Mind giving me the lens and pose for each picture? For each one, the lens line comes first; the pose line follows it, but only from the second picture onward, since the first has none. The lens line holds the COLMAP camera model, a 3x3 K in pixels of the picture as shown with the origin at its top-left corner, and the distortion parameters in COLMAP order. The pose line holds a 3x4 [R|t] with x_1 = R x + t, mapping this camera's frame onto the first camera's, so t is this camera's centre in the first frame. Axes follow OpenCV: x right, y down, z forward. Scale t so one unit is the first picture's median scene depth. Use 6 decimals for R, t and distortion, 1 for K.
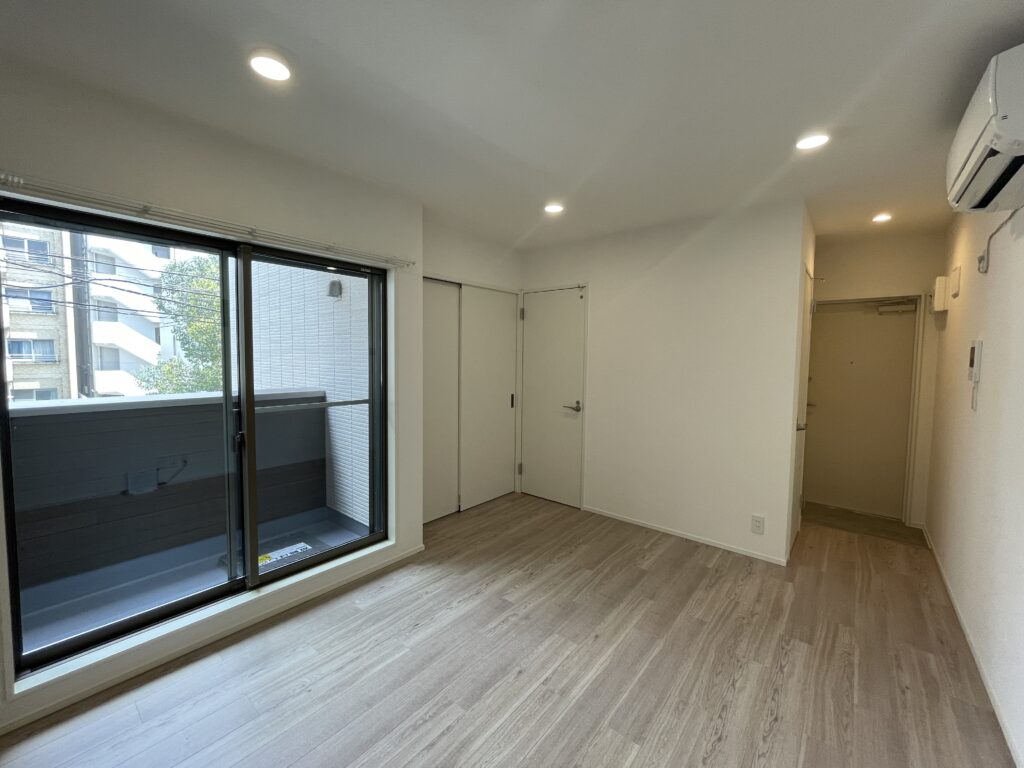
lens RADIAL K [[416.7, 0, 514.9], [0, 416.7, 381.7], [0, 0, 1]] dist [-0.005238, -0.000246]
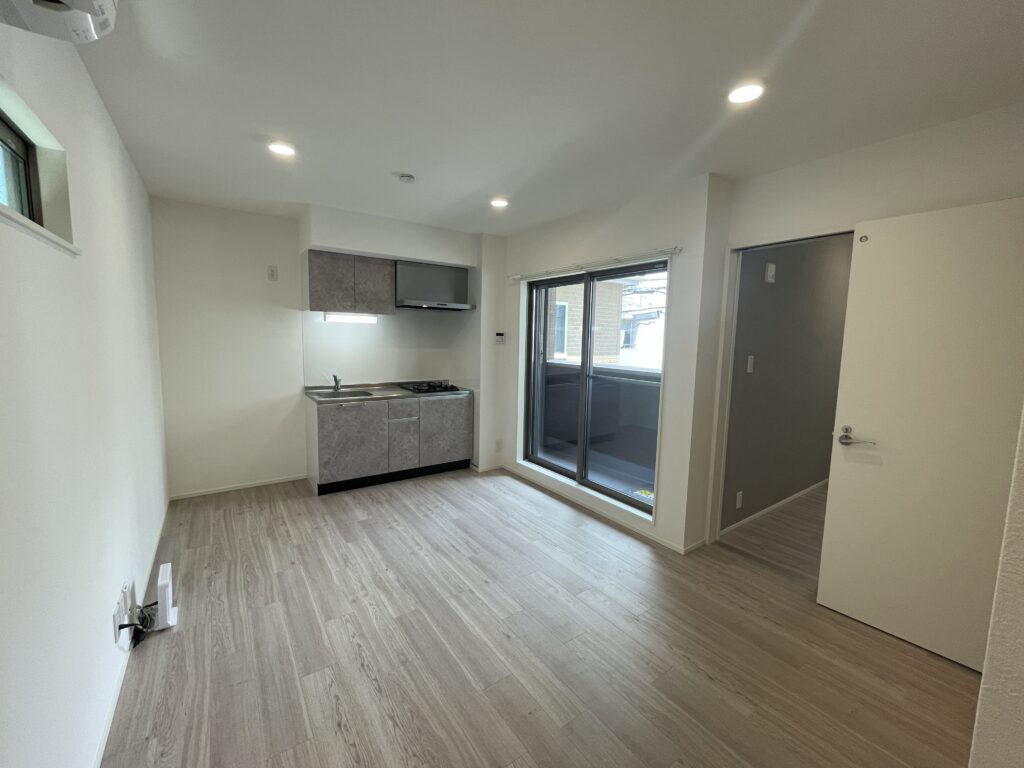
lens RADIAL K [[416.7, 0, 515.3], [0, 416.7, 383.8], [0, 0, 1]] dist [-0.005238, -0.000246]
pose [[-0.262167, 0.093348, -0.960497, 1.175490], [-0.083962, 0.989330, 0.119068, -0.083284], [0.961363, 0.111861, -0.251532, 1.328221]]
